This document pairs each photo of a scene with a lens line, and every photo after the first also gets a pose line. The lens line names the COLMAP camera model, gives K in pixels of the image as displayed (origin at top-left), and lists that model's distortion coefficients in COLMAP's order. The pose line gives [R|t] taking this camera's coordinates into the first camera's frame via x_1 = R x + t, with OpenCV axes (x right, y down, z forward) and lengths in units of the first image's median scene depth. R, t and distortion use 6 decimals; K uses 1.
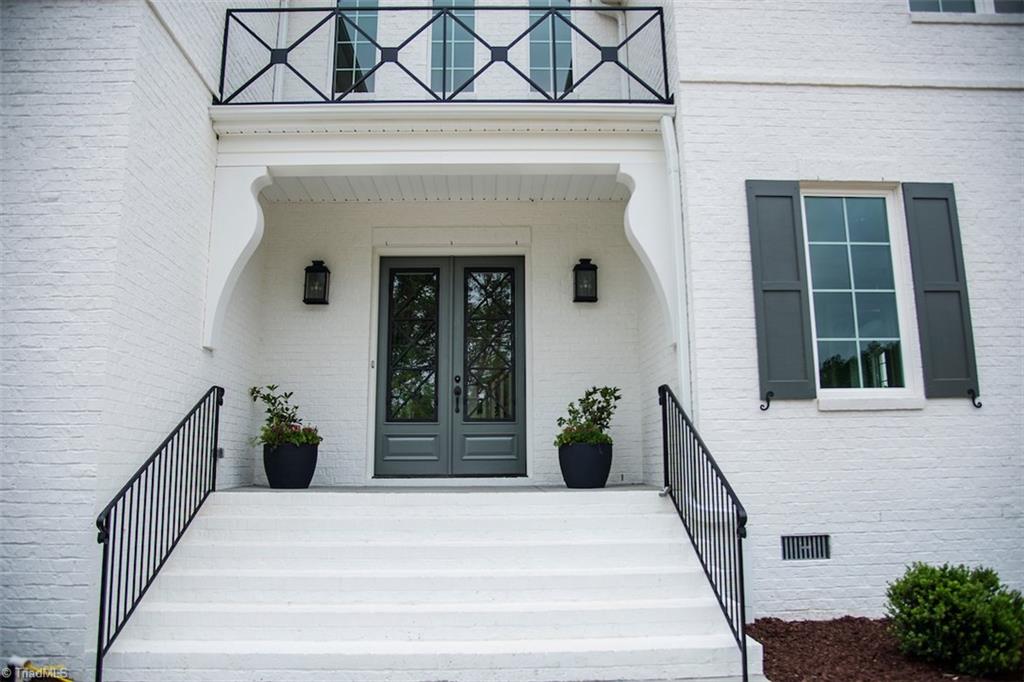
lens RADIAL K [[704.9, 0, 516.0], [0, 704.9, 342.2], [0, 0, 1]] dist [-0.107596, 0.056217]
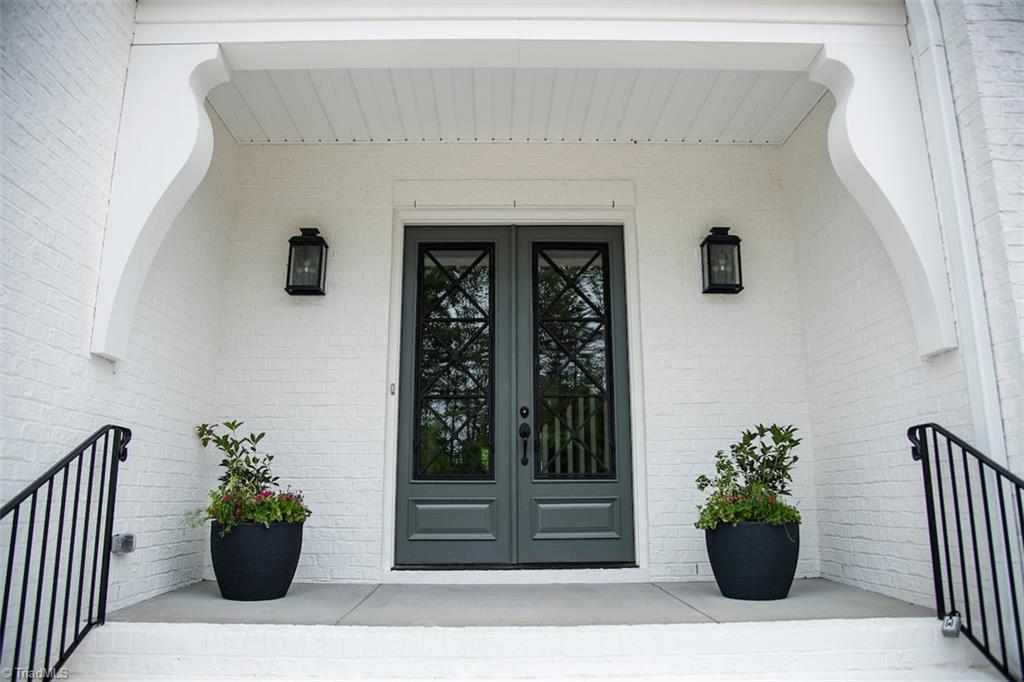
lens RADIAL K [[704.9, 0, 516.0], [0, 704.9, 342.2], [0, 0, 1]] dist [-0.107596, 0.056217]
pose [[0.999957, 0.001289, -0.009199, -0.087853], [-0.001668, 0.999145, -0.041321, 0.015553], [0.009138, 0.041335, 0.999104, 0.367213]]
